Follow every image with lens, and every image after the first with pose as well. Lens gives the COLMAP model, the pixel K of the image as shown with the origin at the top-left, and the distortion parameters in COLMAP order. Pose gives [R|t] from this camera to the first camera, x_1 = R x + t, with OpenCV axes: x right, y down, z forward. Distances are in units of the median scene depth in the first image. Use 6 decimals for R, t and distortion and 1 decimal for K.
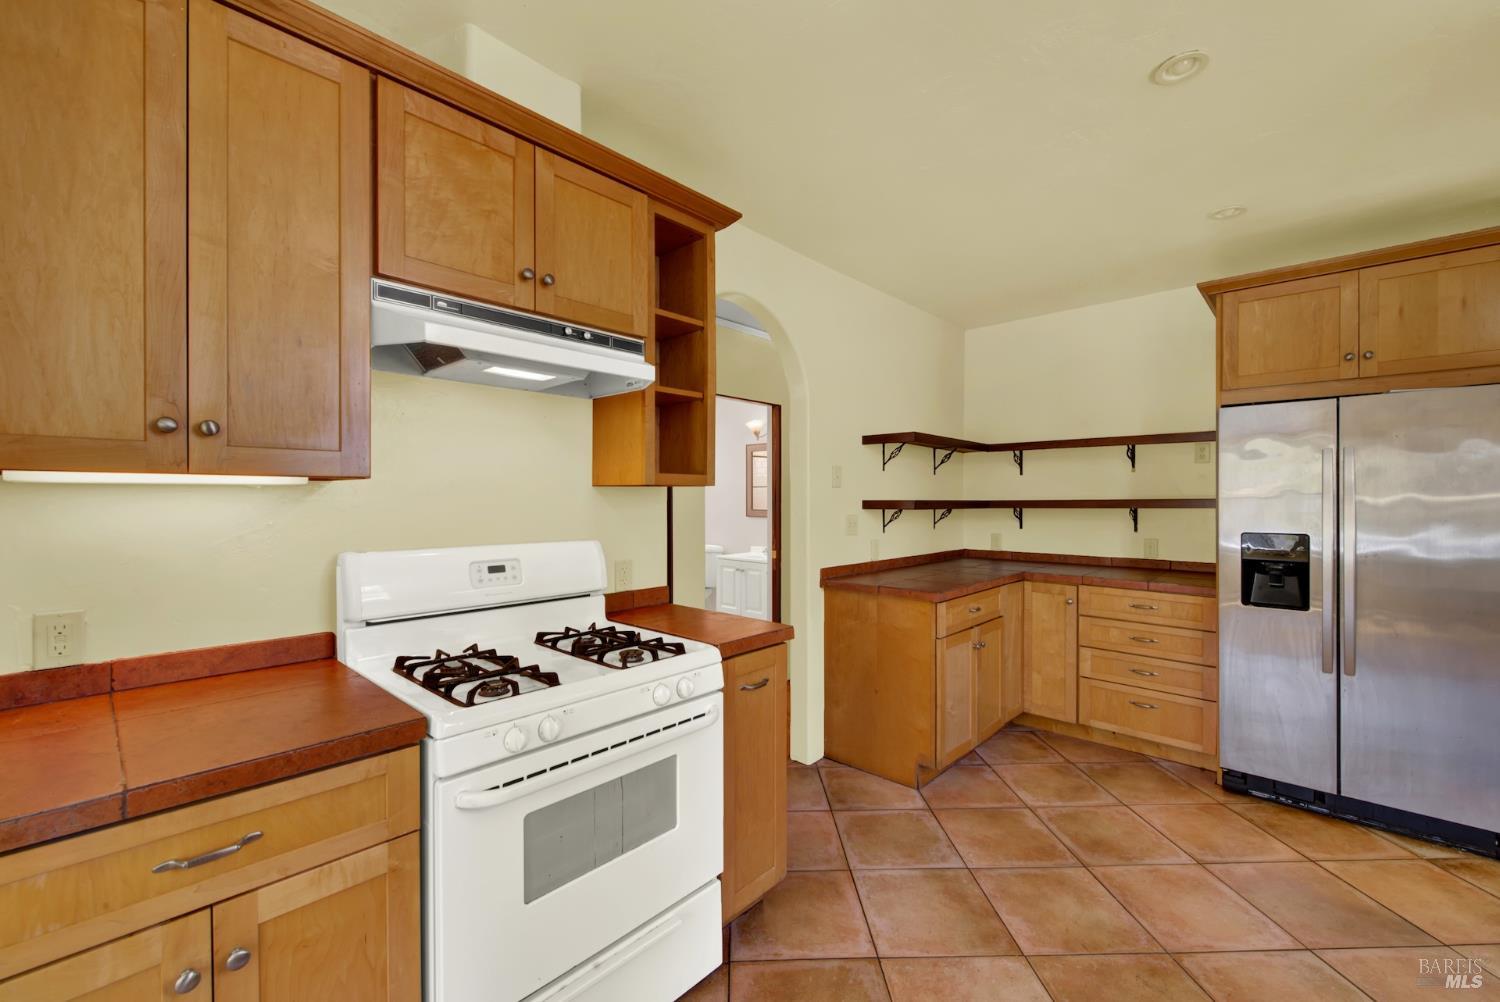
lens RADIAL K [[609.9, 0, 765.7], [0, 609.9, 502.4], [0, 0, 1]] dist [0.001249, -0.002973]
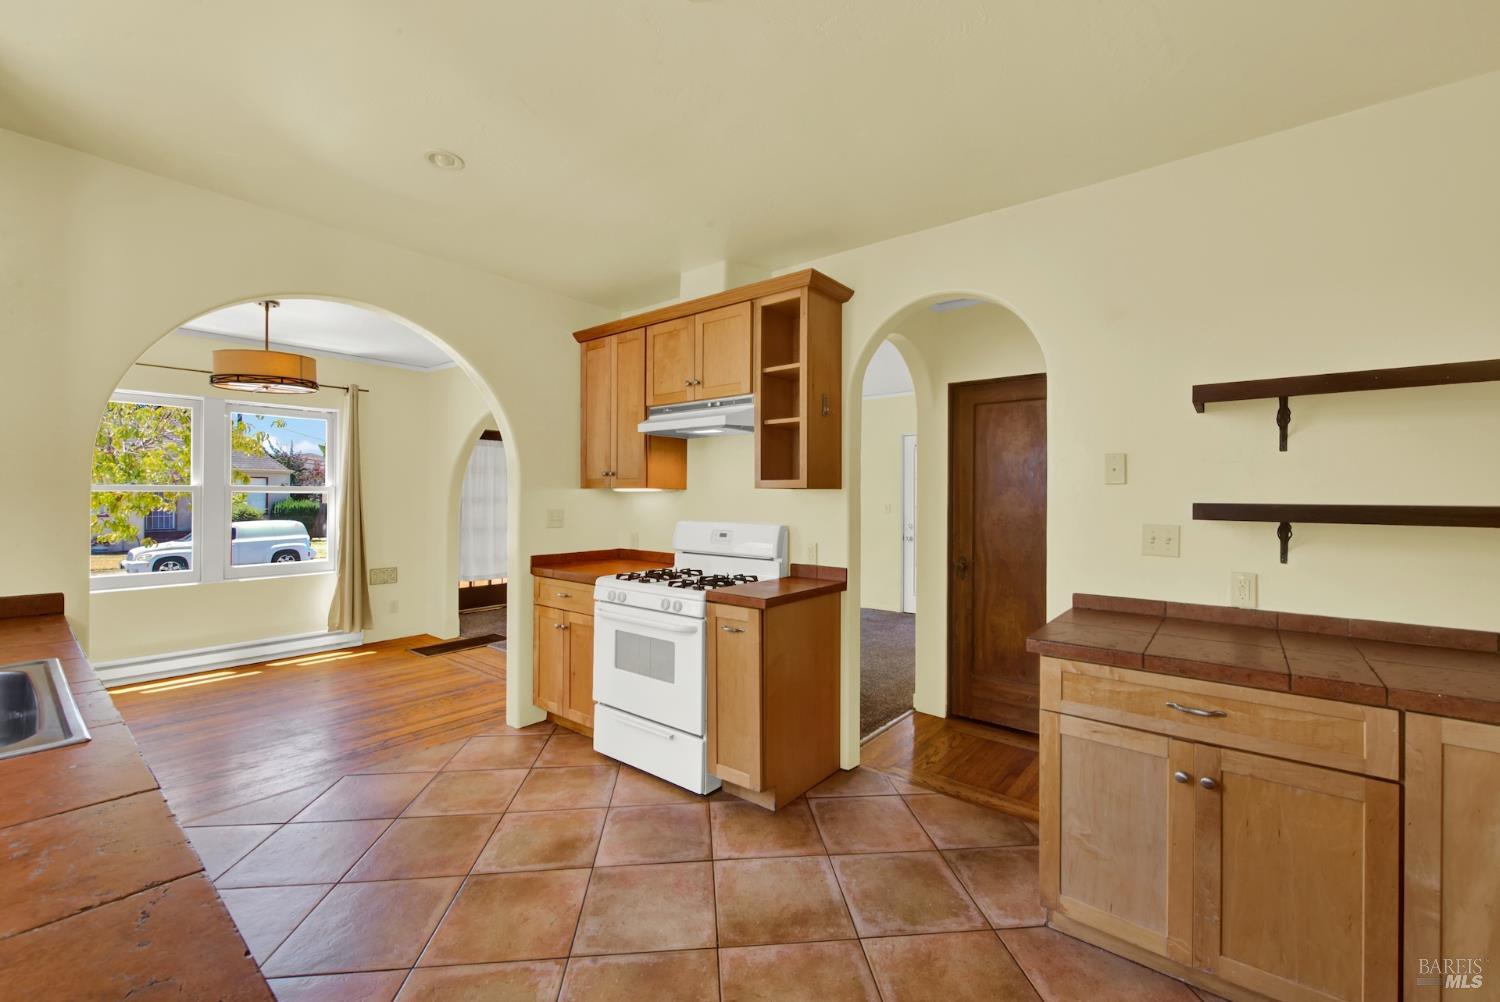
lens RADIAL K [[610.9, 0, 750.6], [0, 610.9, 492.2], [0, 0, 1]] dist [-0.000385, -0.000170]
pose [[0.060067, -0.007743, -0.998164, 1.027106], [-0.011688, 0.999896, -0.008460, -0.004758], [0.998126, 0.012175, 0.059970, 0.698379]]
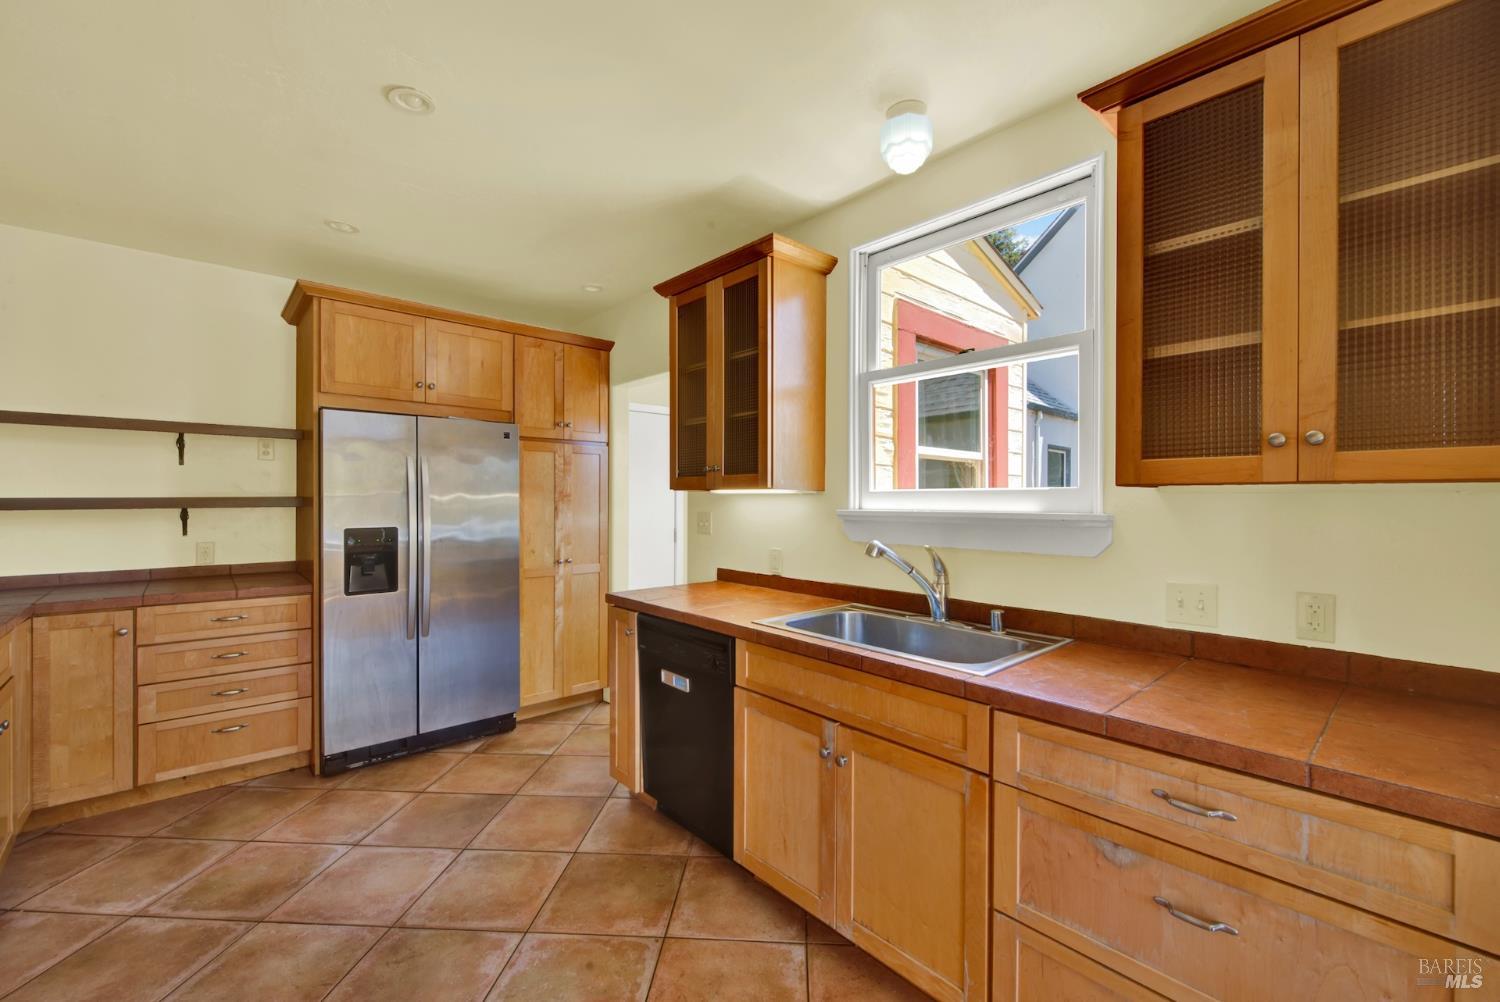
lens RADIAL K [[598.2, 0, 759.0], [0, 598.2, 504.6], [0, 0, 1]] dist [0.001977, -0.004077]
pose [[0.096266, -0.008803, 0.995317, -0.218242], [0.001998, 0.999961, 0.008651, -0.000797], [-0.995354, 0.001156, 0.096280, 0.189590]]
